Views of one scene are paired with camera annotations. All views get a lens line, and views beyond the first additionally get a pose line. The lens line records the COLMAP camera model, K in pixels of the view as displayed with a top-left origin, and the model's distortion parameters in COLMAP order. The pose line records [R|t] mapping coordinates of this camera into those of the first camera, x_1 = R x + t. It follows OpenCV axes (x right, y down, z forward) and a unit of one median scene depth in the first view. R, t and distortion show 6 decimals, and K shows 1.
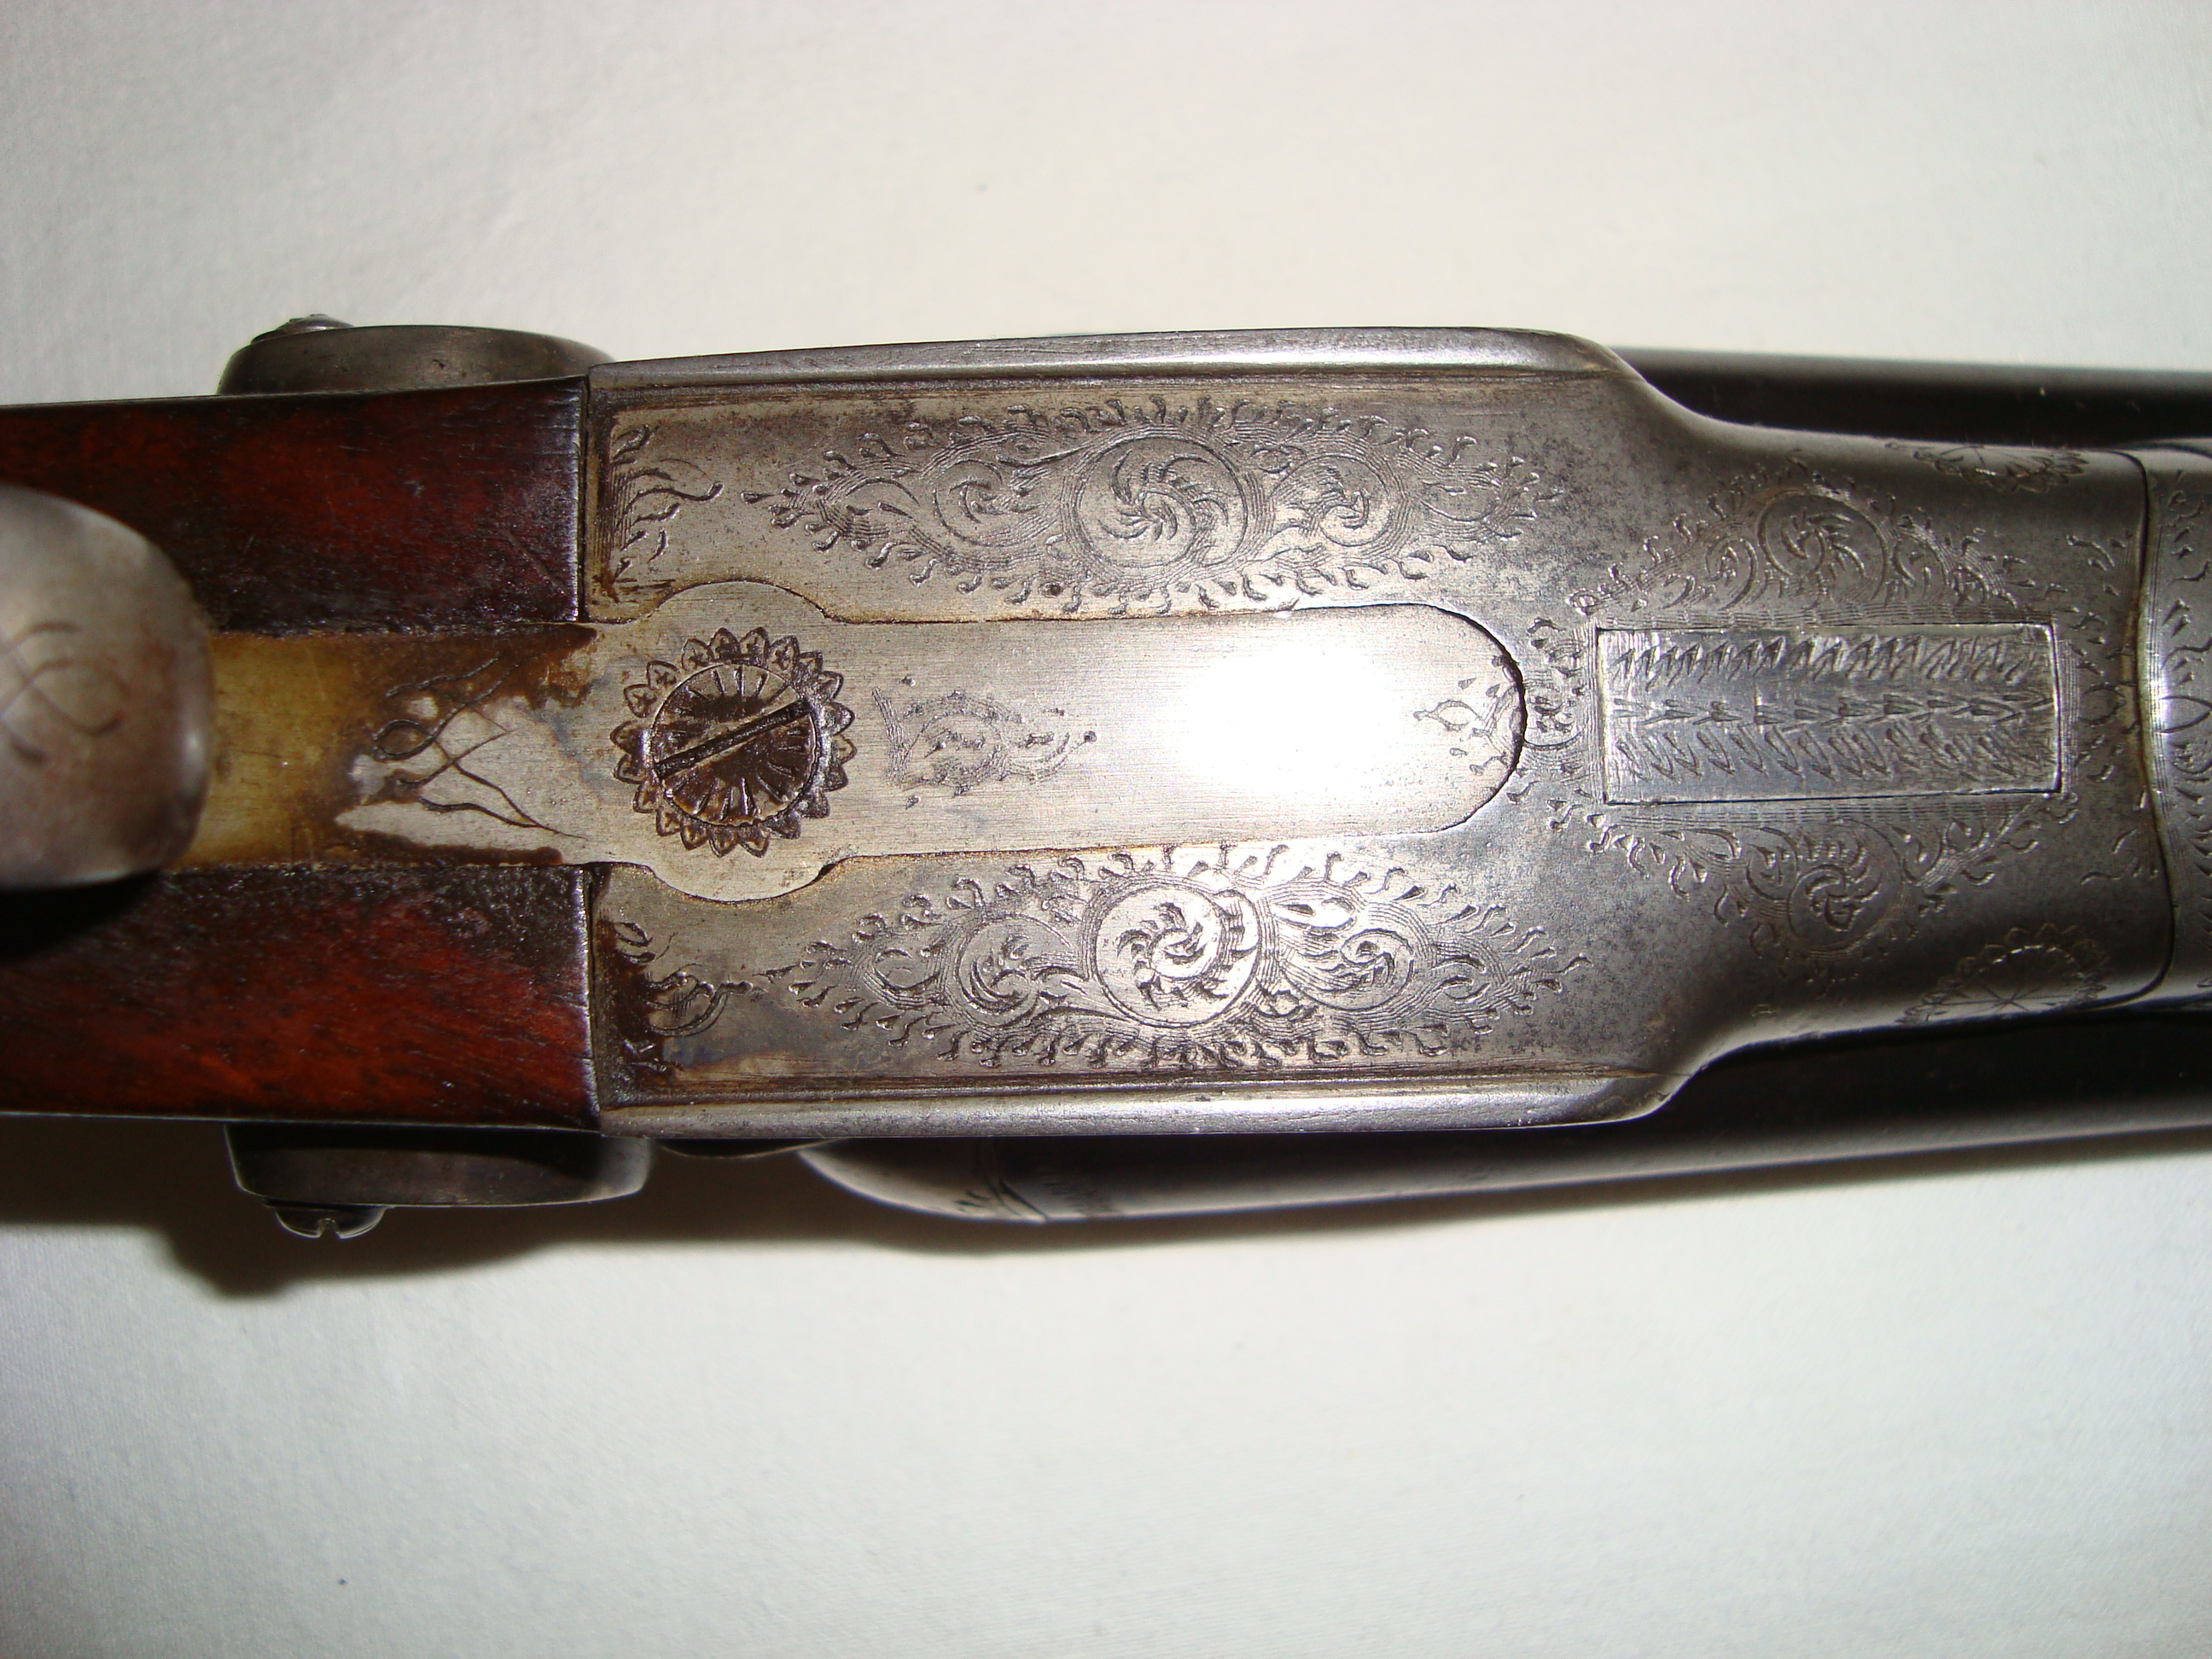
lens RADIAL K [[2126.7, 0, 1113.7], [0, 2126.7, 834.1], [0, 0, 1]] dist [-0.132162, 0.000000]
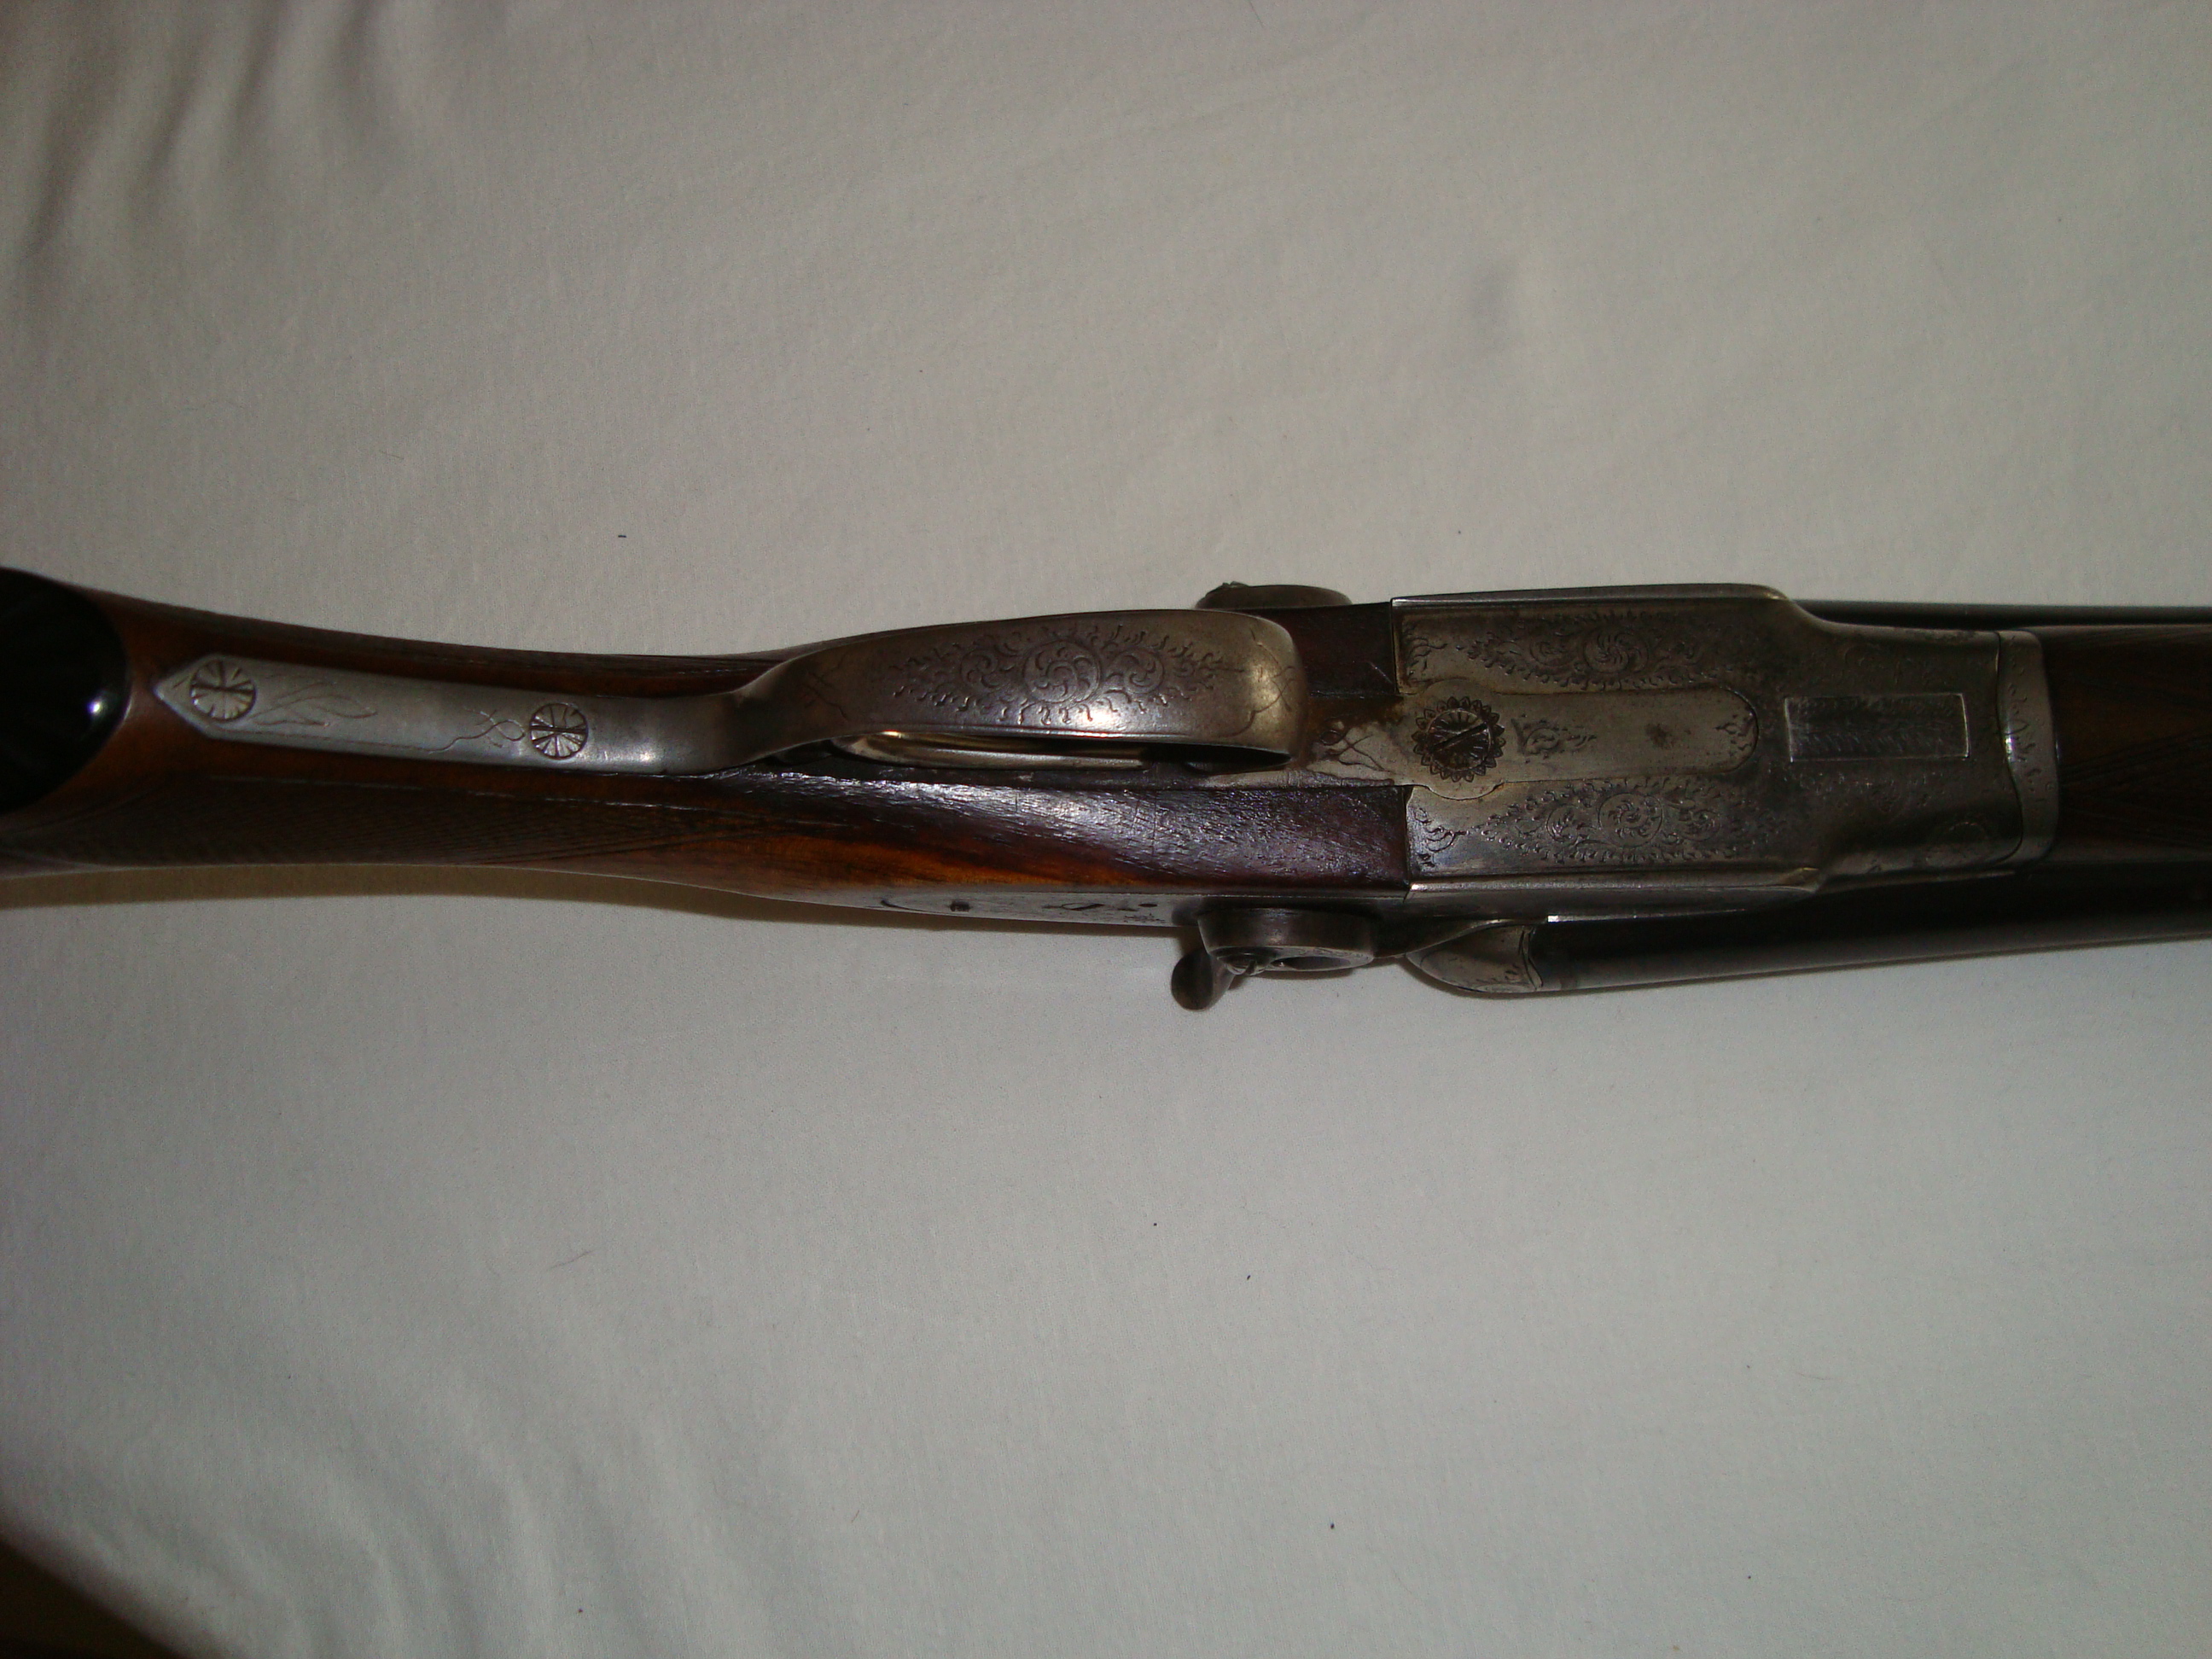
lens RADIAL K [[2126.7, 0, 1102.6], [0, 2126.7, 830.5], [0, 0, 1]] dist [-0.132162, 0.000000]
pose [[0.999455, -0.008096, -0.032001, -0.532389], [0.002887, 0.987183, -0.159565, 0.480284], [0.032883, 0.159386, 0.986669, -1.560538]]
